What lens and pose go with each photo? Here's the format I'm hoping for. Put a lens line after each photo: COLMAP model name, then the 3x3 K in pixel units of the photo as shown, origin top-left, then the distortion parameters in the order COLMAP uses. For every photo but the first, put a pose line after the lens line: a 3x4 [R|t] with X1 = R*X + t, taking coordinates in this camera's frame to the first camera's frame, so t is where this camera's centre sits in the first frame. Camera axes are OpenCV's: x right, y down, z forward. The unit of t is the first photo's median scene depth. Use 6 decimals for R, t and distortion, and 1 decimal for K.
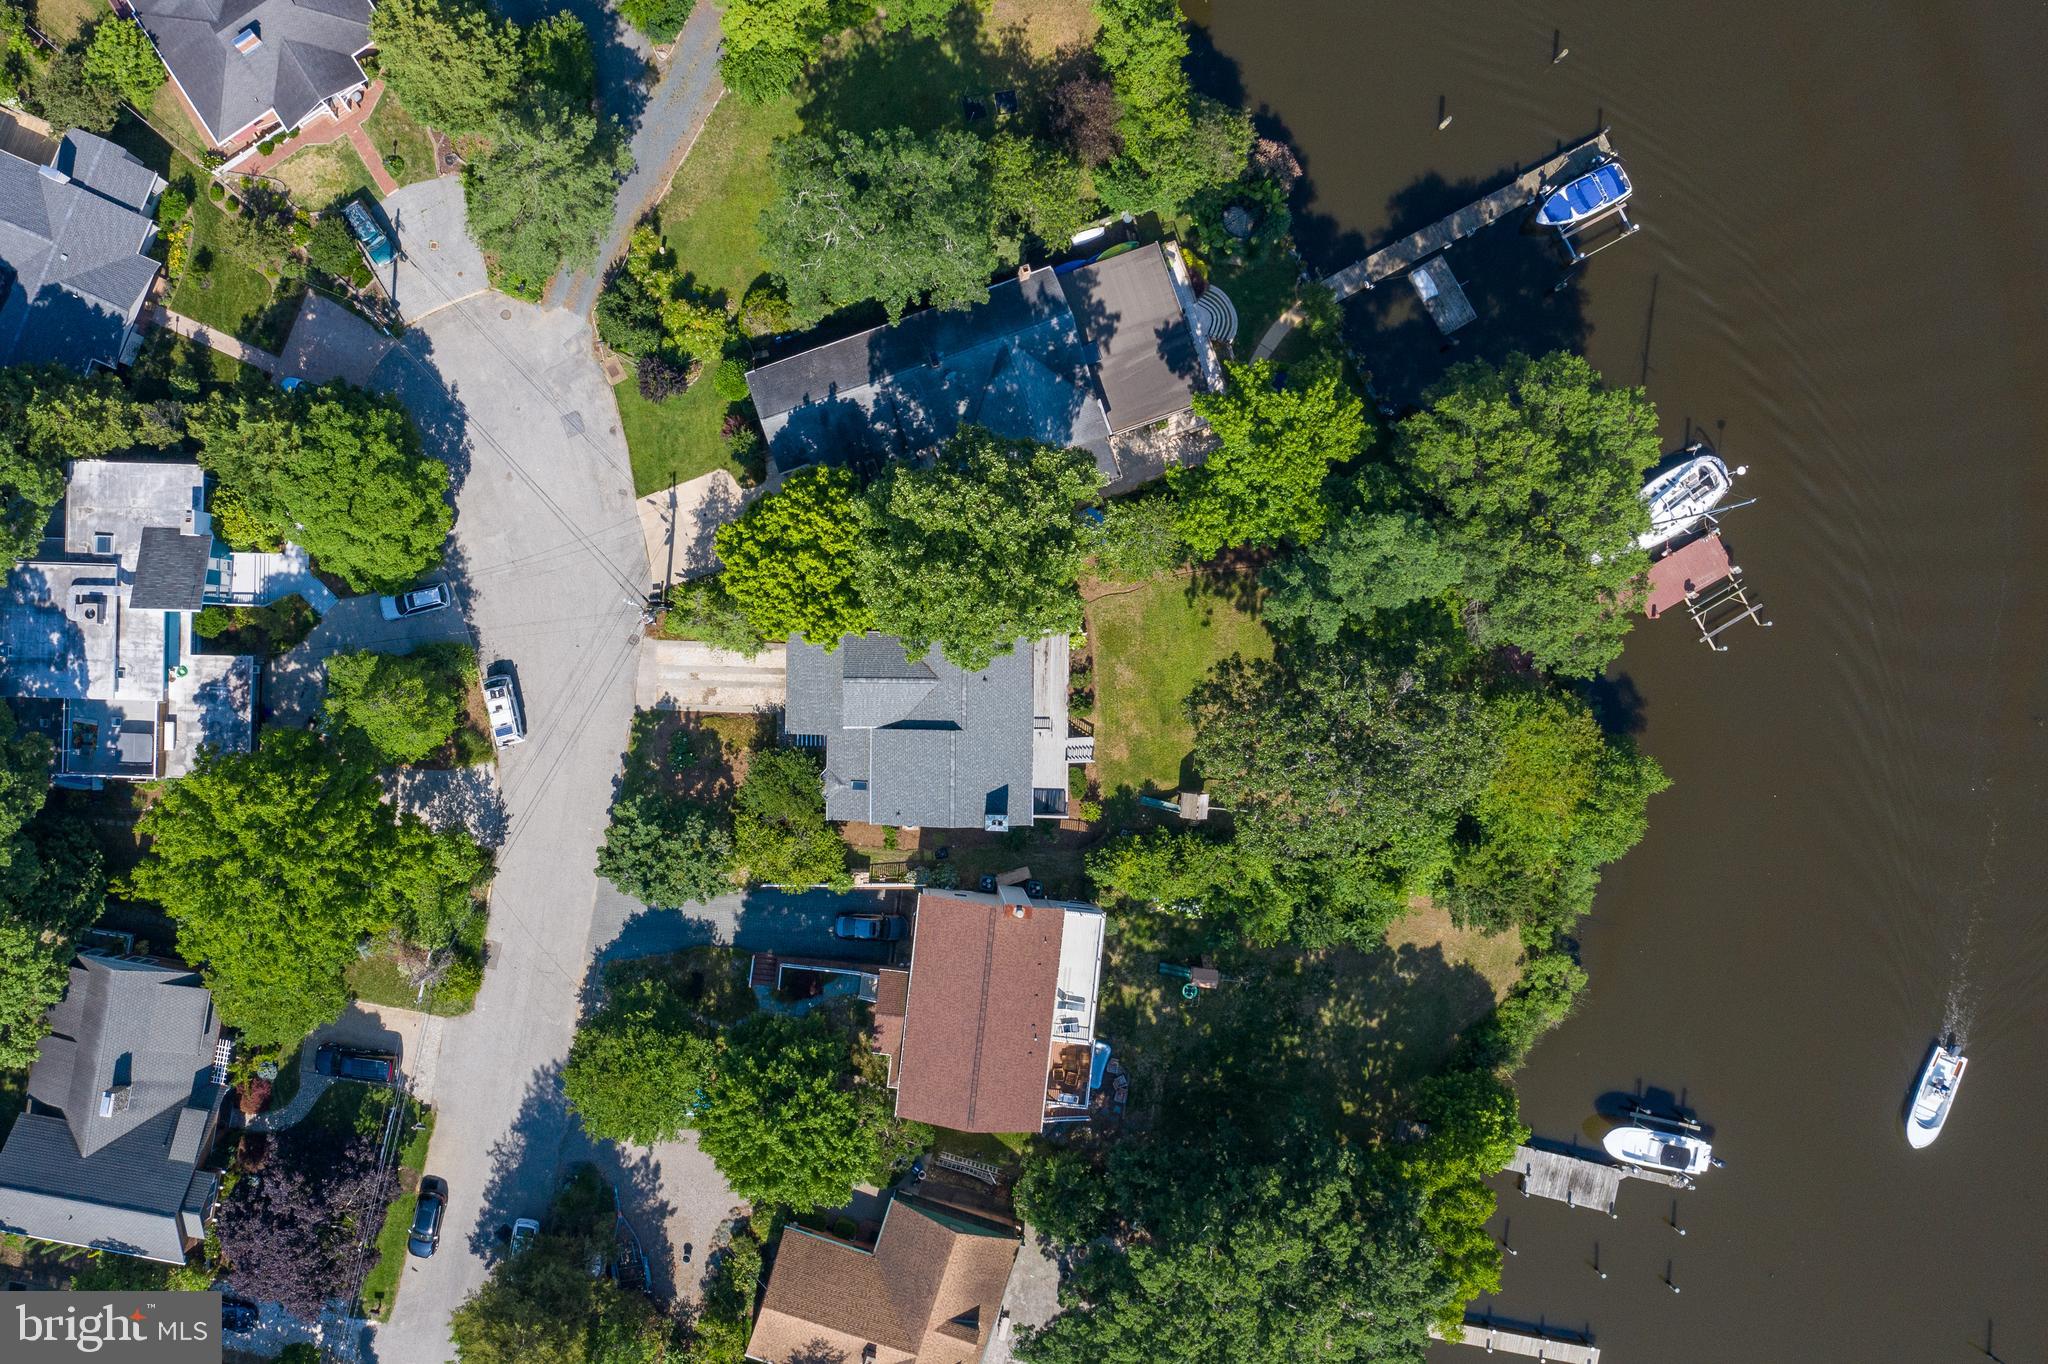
lens RADIAL K [[1599.3, 0, 1020.6], [0, 1599.3, 647.6], [0, 0, 1]] dist [0.005613, 0.003580]
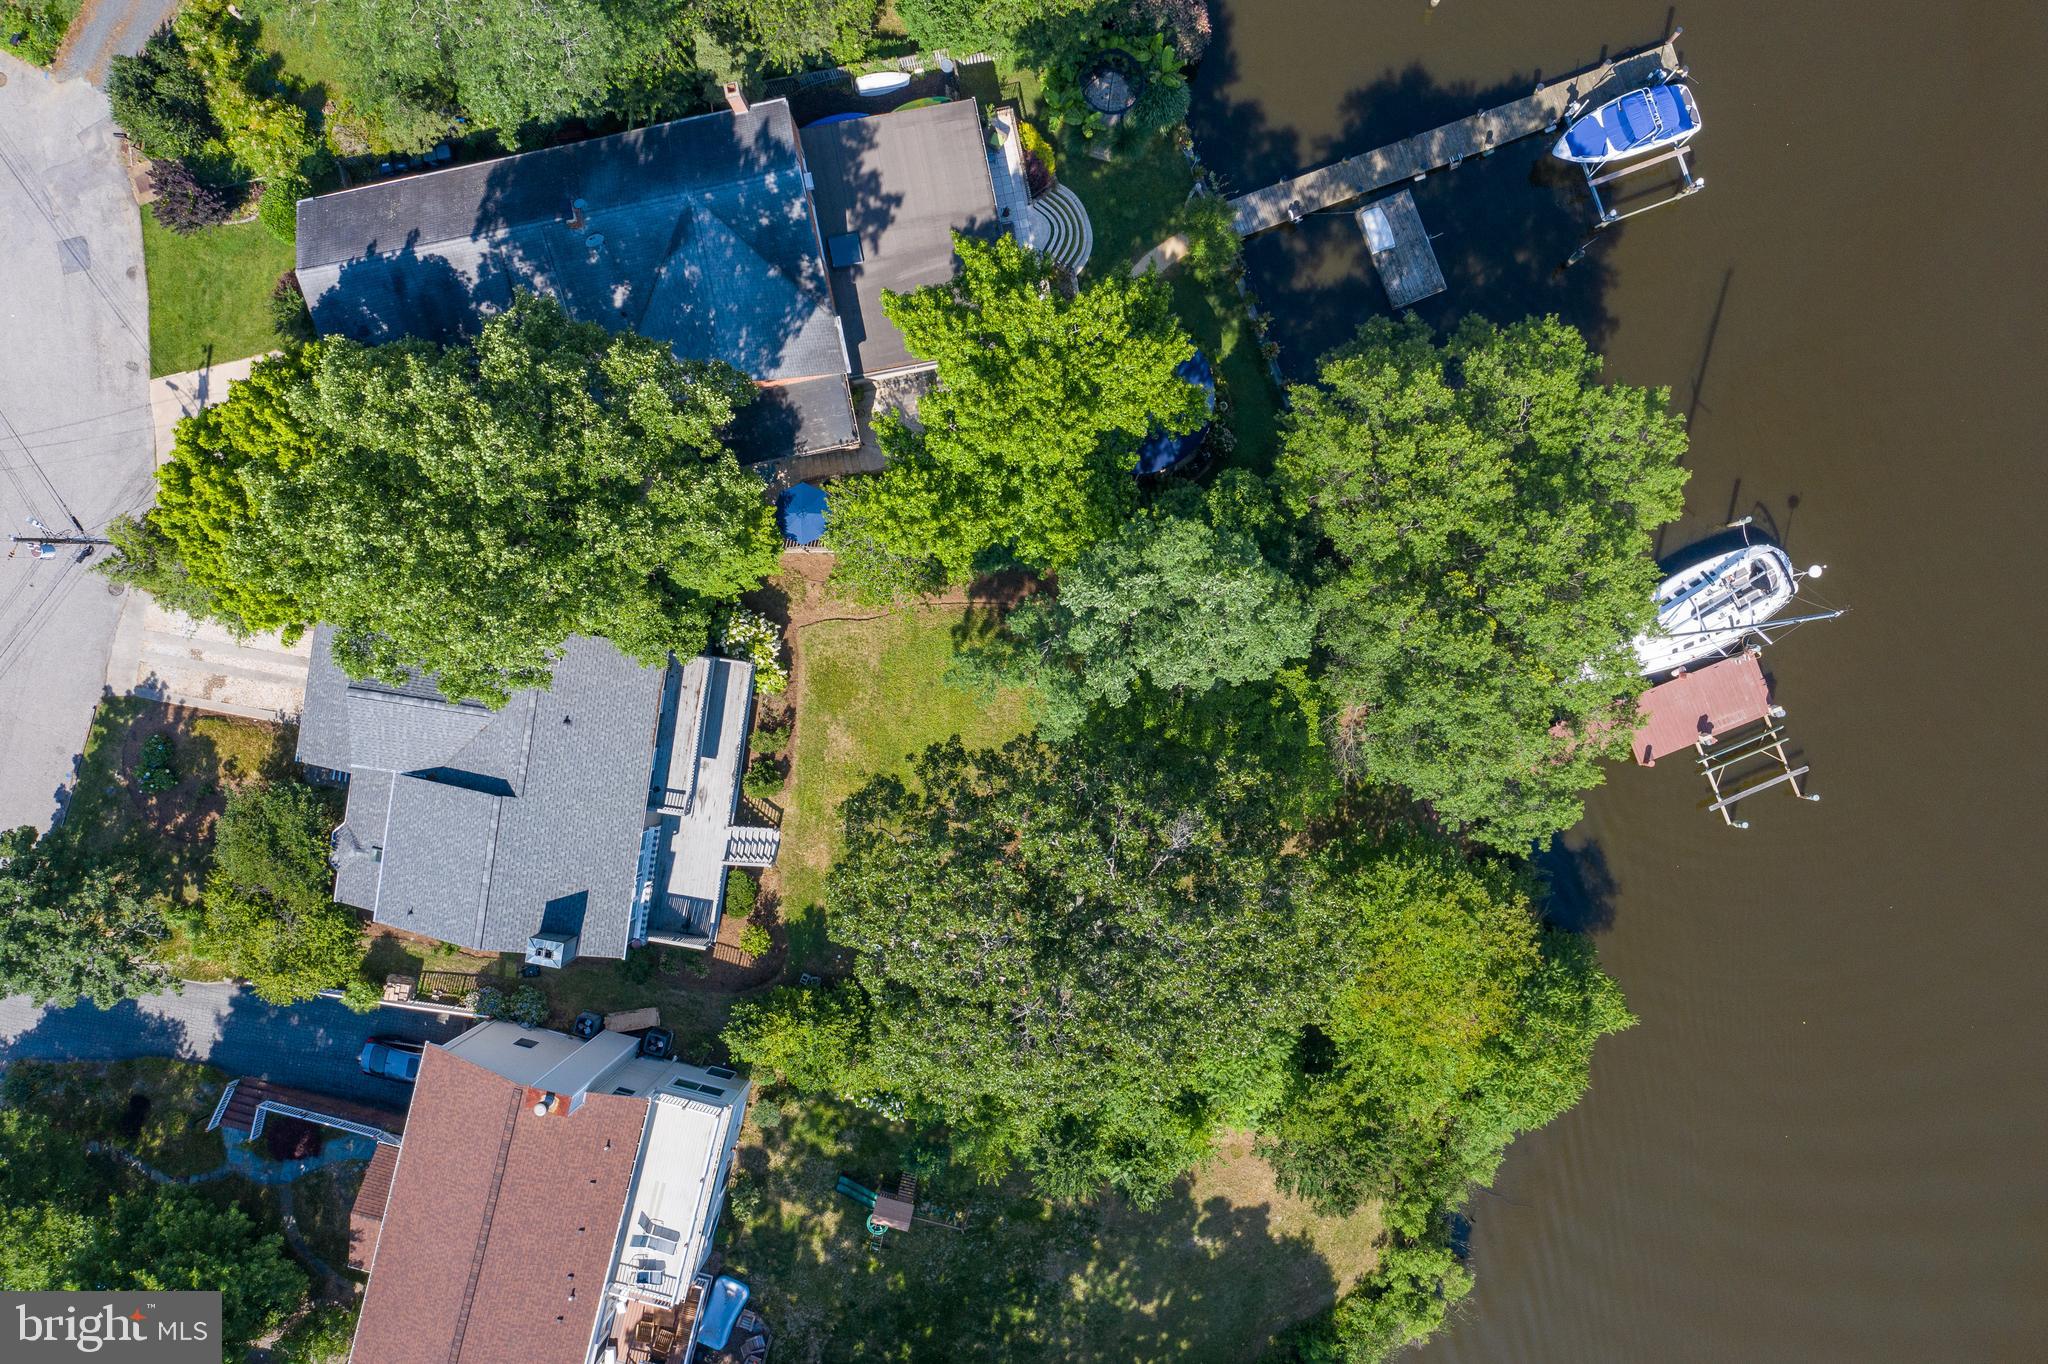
lens RADIAL K [[1678.6, 0, 993.1], [0, 1678.6, 685.0], [0, 0, 1]] dist [-0.013311, 0.003037]
pose [[0.990472, 0.137407, -0.009184, 0.132490], [-0.137384, 0.990513, 0.003152, -0.017264], [0.009530, -0.001860, 0.999953, 0.310630]]
